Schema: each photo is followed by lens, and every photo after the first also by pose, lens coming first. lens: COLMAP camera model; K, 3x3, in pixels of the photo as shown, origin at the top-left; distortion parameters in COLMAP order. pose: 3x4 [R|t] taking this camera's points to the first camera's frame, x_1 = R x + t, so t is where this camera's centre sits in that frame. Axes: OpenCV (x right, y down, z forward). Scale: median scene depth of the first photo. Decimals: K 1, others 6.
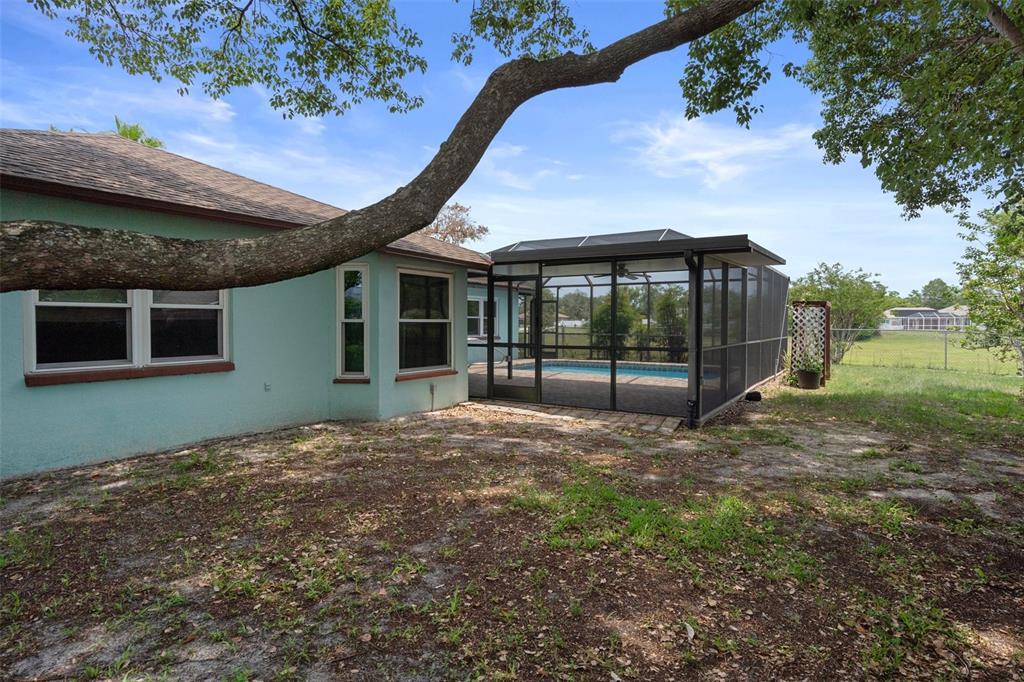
lens RADIAL K [[563.3, 0, 512.2], [0, 563.3, 326.7], [0, 0, 1]] dist [0.001203, -0.000462]
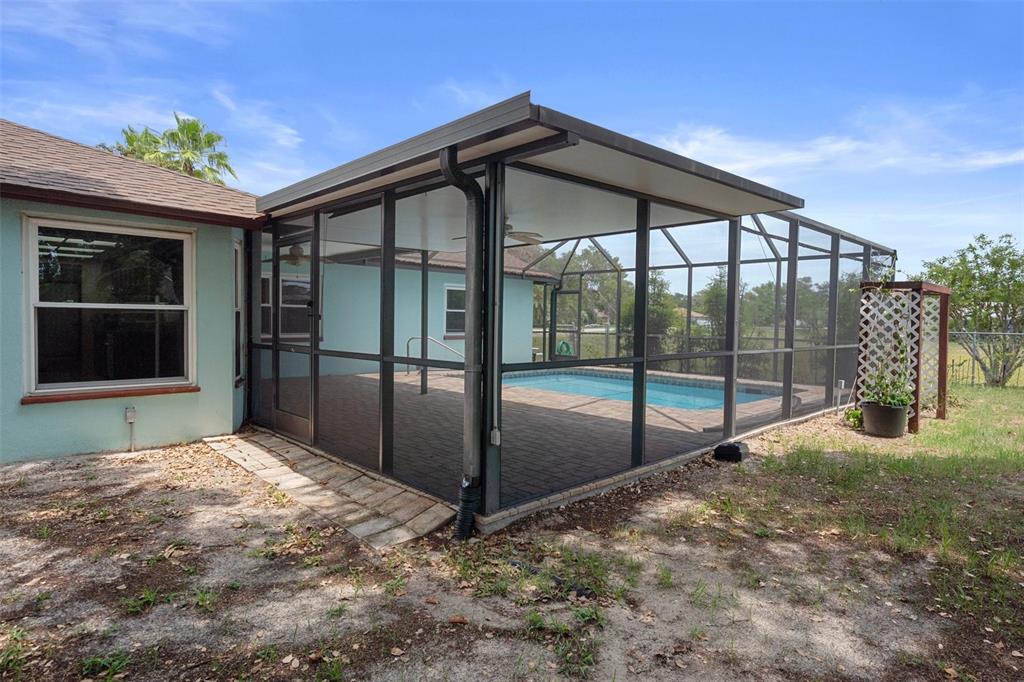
lens RADIAL K [[563.3, 0, 512.2], [0, 563.3, 326.7], [0, 0, 1]] dist [0.001203, -0.000462]
pose [[0.969049, 0.013987, -0.246474, 0.343580], [-0.013262, 0.999901, 0.004599, 0.002924], [0.246514, -0.001188, 0.969139, 0.407818]]
